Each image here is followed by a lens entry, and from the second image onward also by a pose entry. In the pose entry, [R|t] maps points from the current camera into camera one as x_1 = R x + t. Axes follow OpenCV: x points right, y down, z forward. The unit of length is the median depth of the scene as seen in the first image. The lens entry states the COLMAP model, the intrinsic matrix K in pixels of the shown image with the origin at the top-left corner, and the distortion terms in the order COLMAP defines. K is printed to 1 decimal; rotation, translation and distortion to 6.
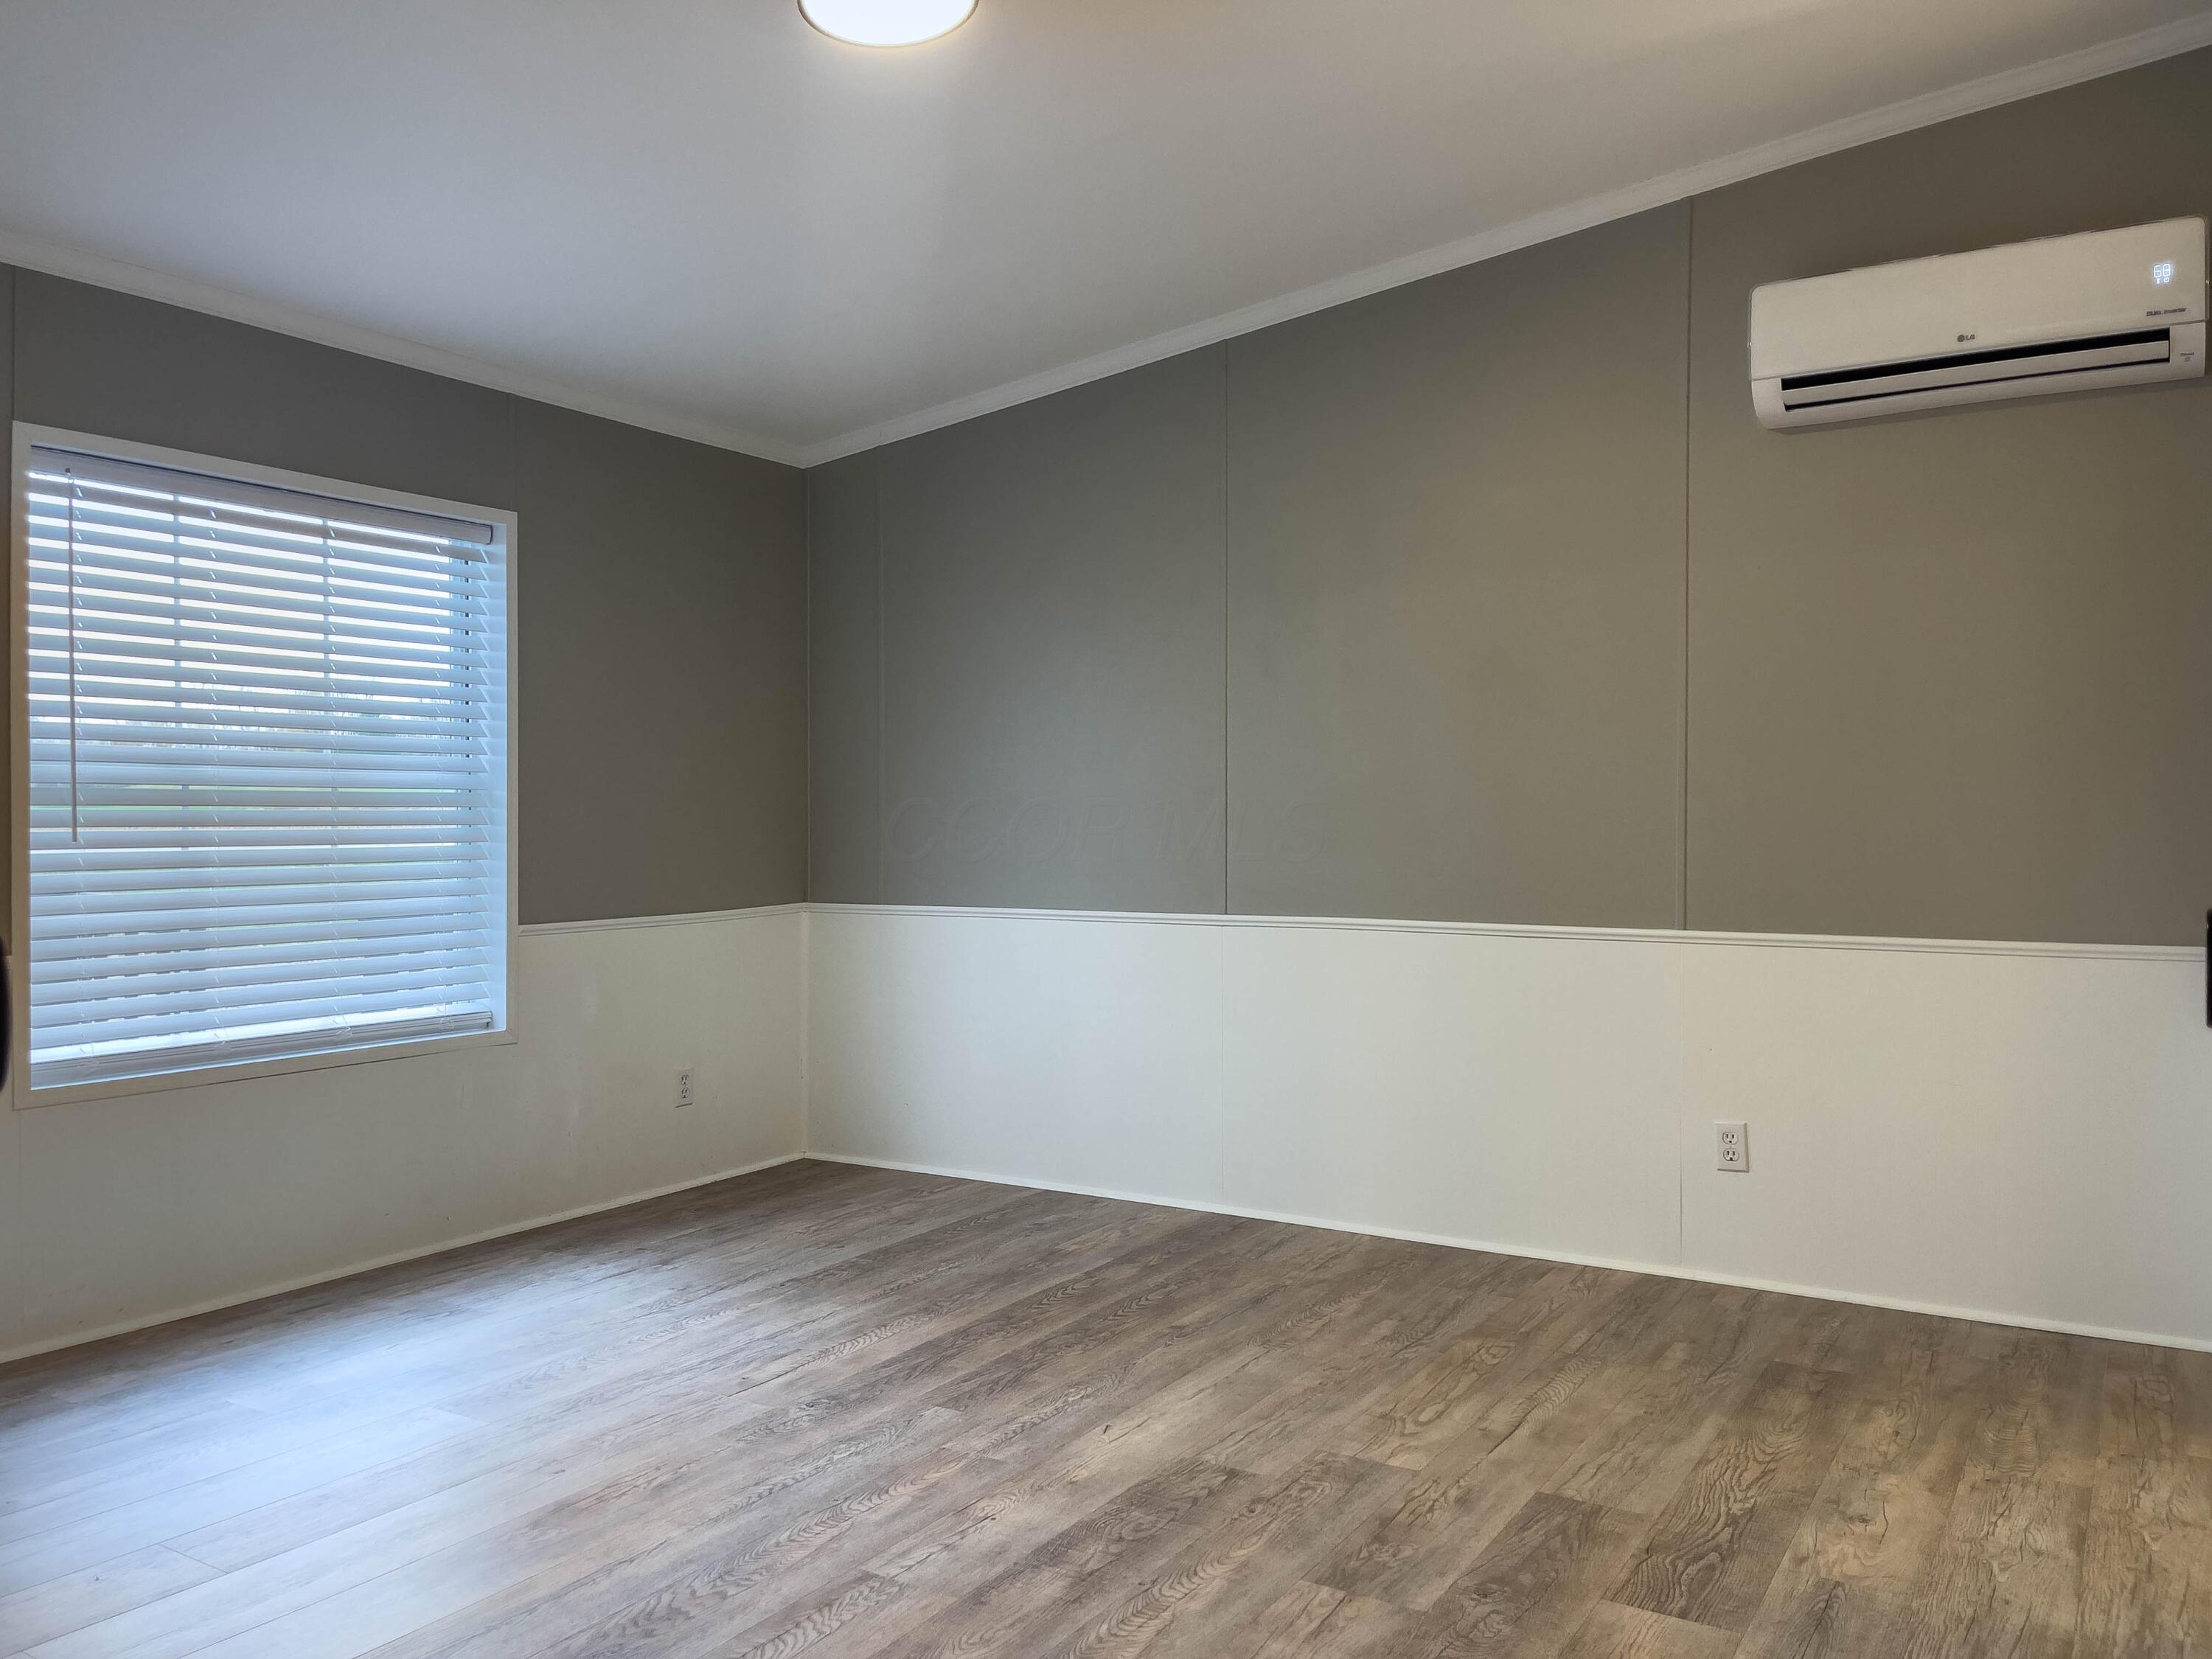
lens RADIAL K [[1678.7, 0, 1098.8], [0, 1678.7, 838.3], [0, 0, 1]] dist [0.071224, -0.083715]
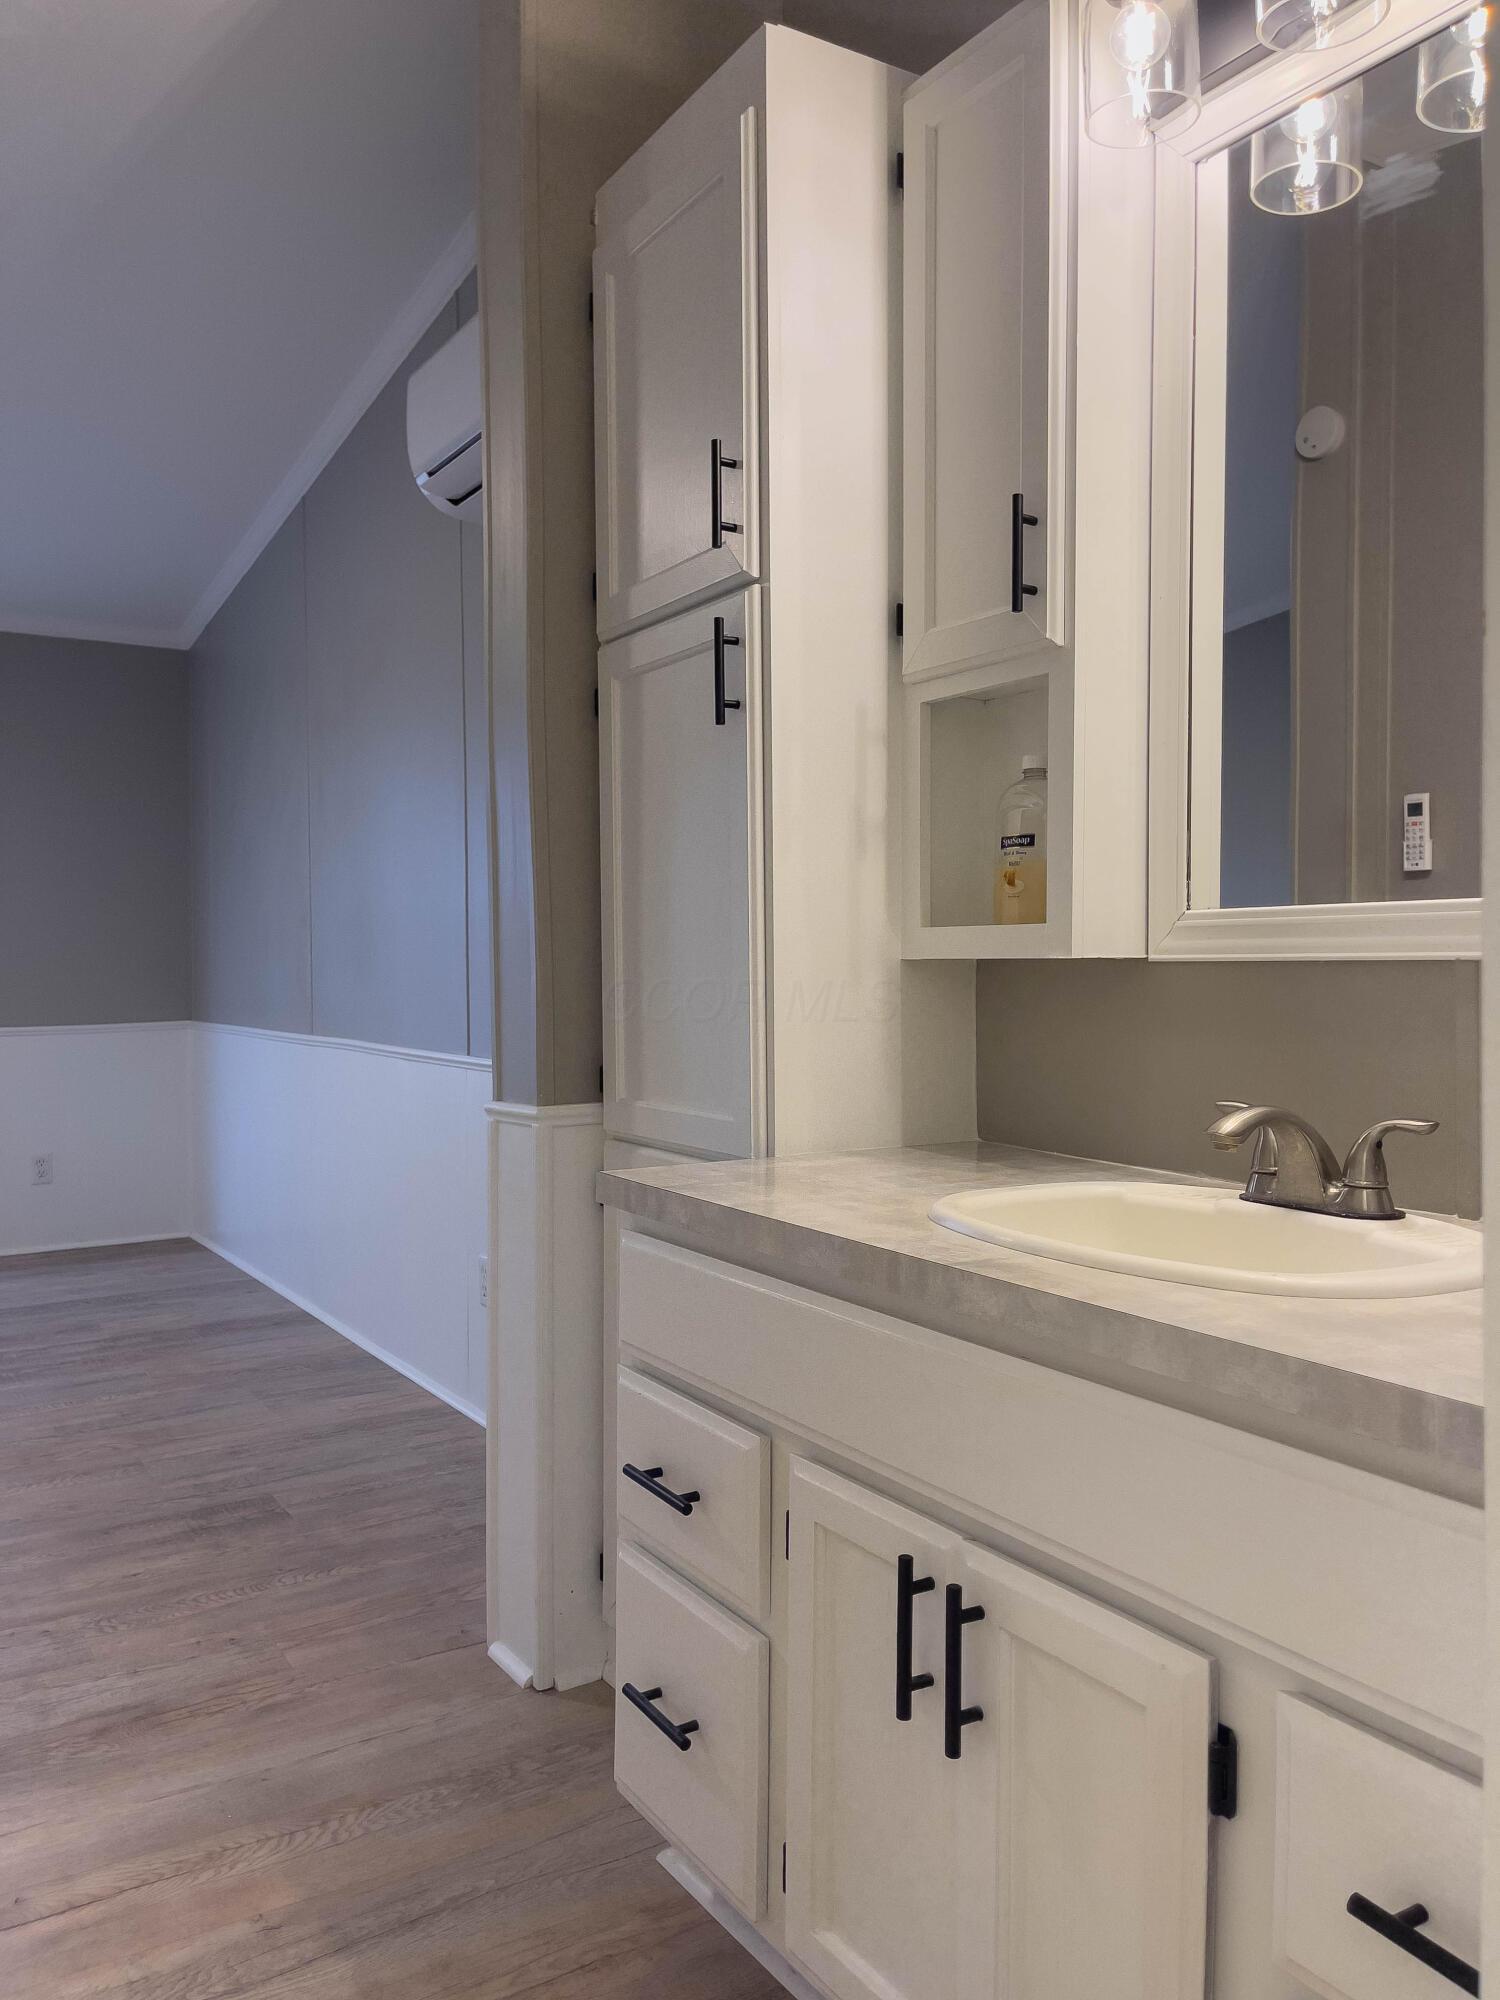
lens RADIAL K [[1517.8, 0, 750.0], [0, 1517.8, 1000.0], [0, 0, 1]] dist [0.071224, -0.083715]
pose [[0.899667, 0.010328, -0.436455, 1.128639], [-0.003977, 0.999873, 0.015463, 0.011442], [0.436559, -0.012175, 0.899593, 0.370649]]
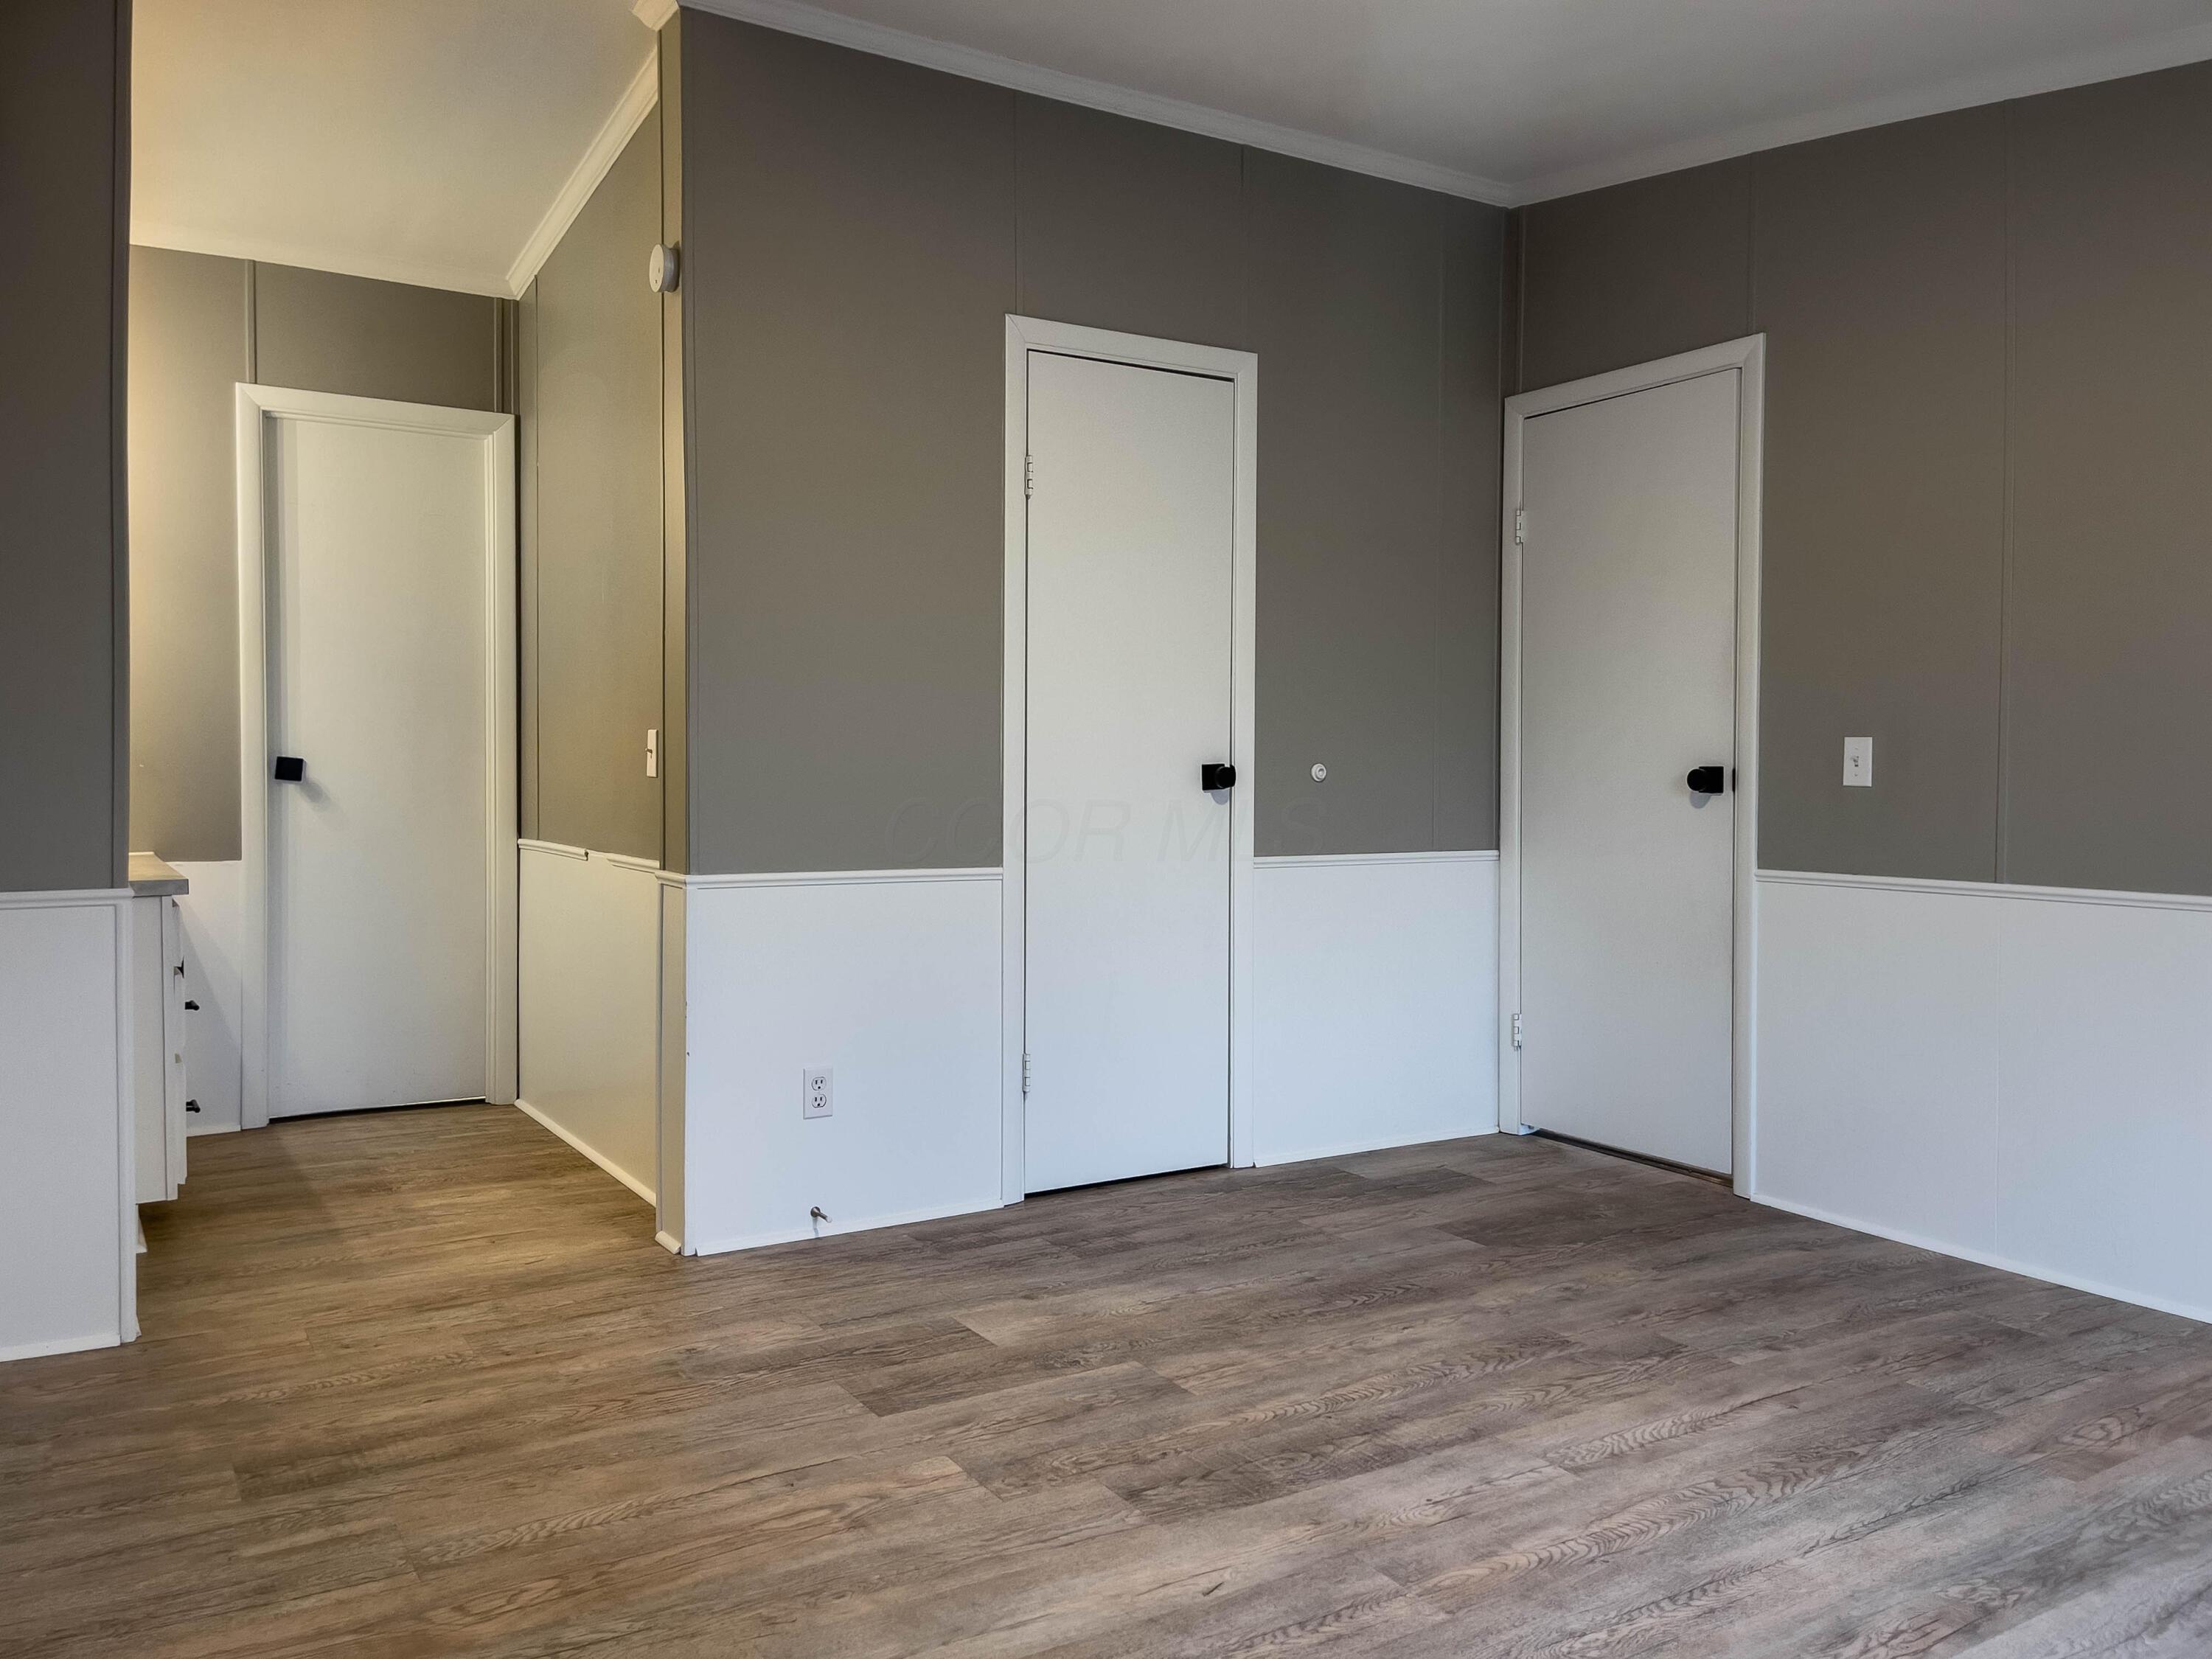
lens RADIAL K [[1668.1, 0, 1109.5], [0, 1668.1, 819.0], [0, 0, 1]] dist [0.077865, -0.089614]
pose [[-0.899348, -0.015749, 0.436951, -0.258998], [0.003164, 0.999090, 0.042523, -0.007032], [-0.437223, 0.039625, -0.898480, 1.621902]]
